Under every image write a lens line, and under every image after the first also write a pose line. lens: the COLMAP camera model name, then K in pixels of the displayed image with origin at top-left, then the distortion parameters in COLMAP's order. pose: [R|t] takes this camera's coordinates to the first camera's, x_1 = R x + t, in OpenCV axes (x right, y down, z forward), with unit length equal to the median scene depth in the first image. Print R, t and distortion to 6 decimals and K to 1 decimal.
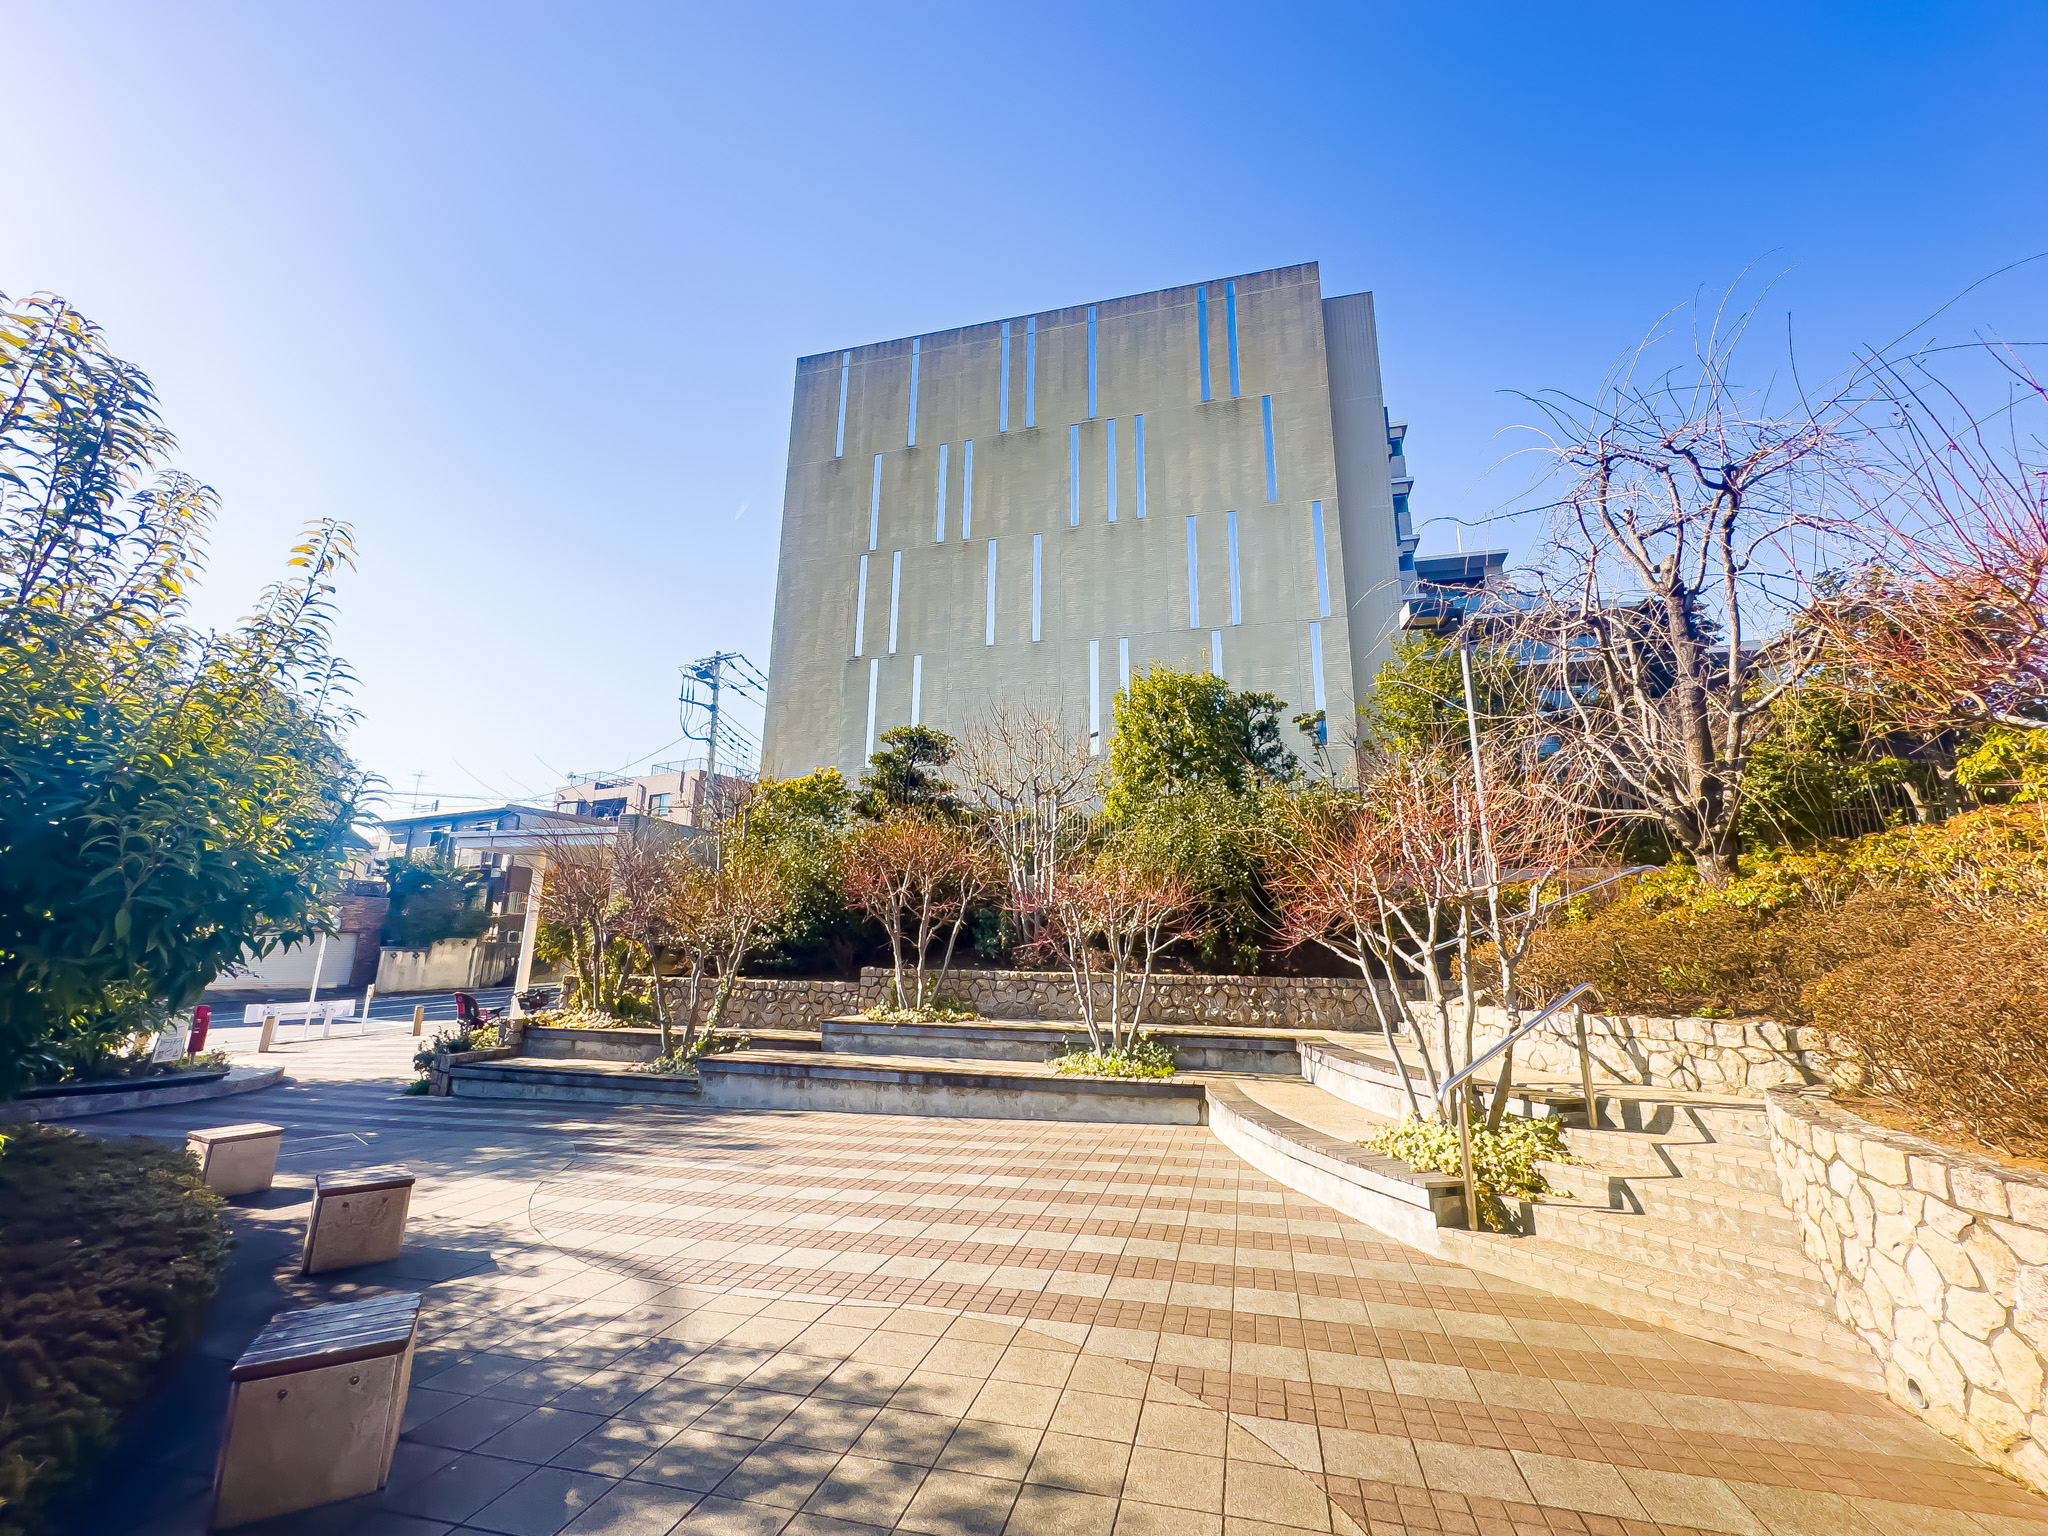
lens RADIAL K [[830.1, 0, 1034.0], [0, 830.1, 760.5], [0, 0, 1]] dist [0.001059, -0.000457]
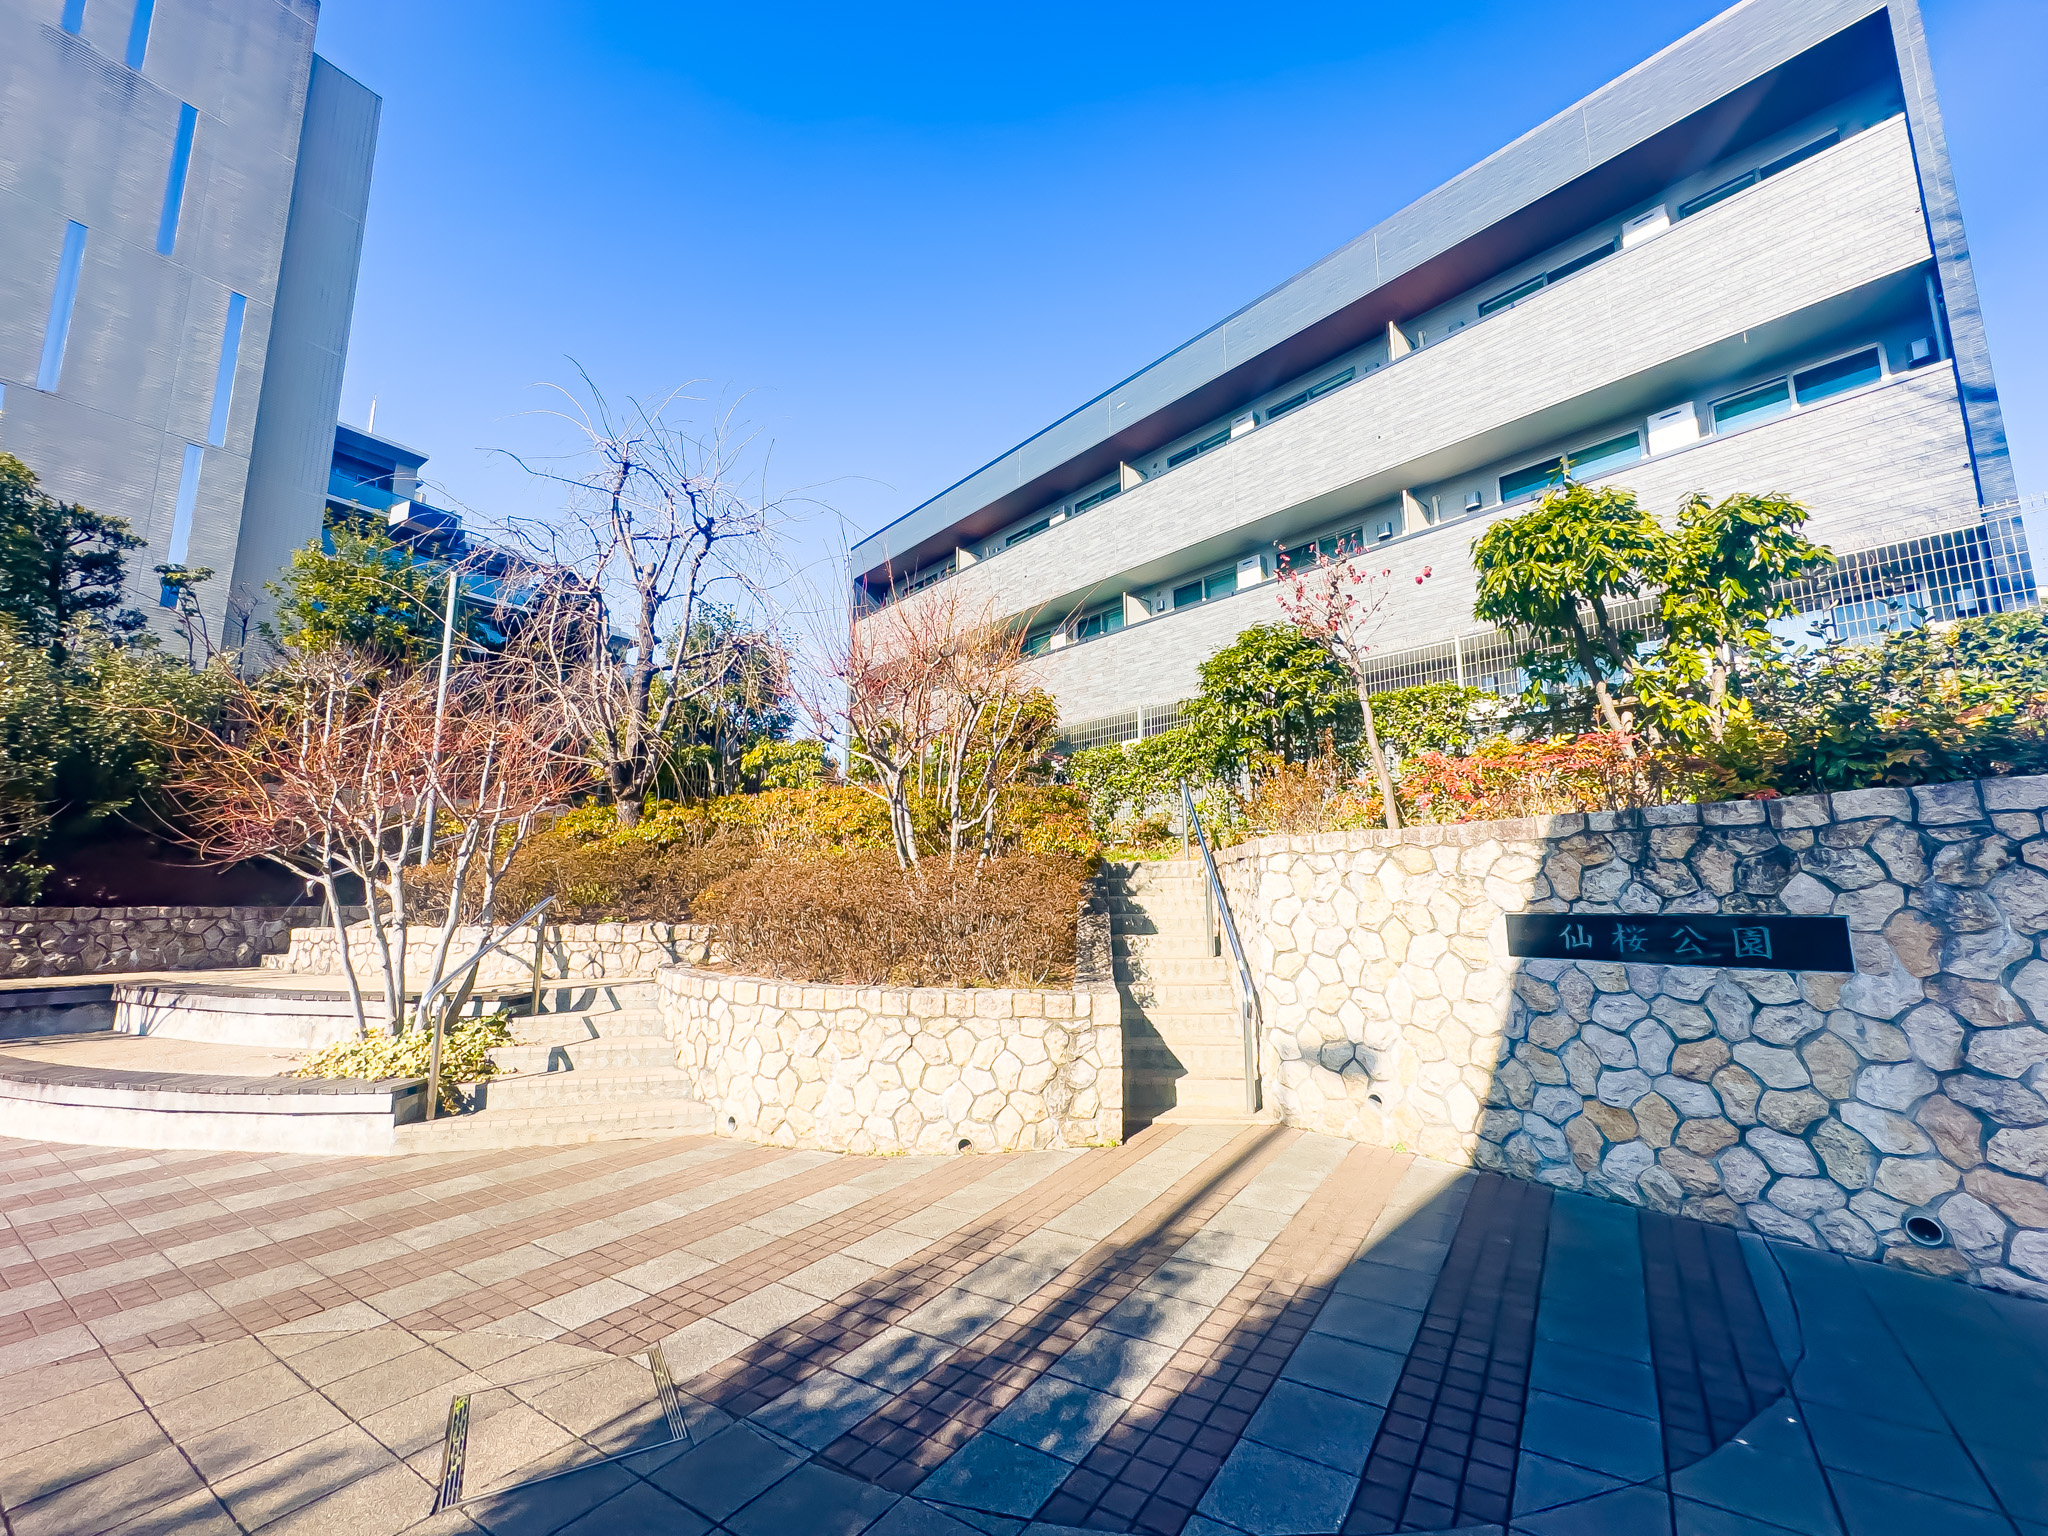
lens RADIAL K [[830.1, 0, 1029.3], [0, 830.1, 761.0], [0, 0, 1]] dist [0.001059, -0.000457]
pose [[0.331250, 0.138970, 0.933253, -0.230991], [-0.211143, 0.974929, -0.070233, 0.015368], [-0.919615, -0.173786, 0.352288, -0.016581]]
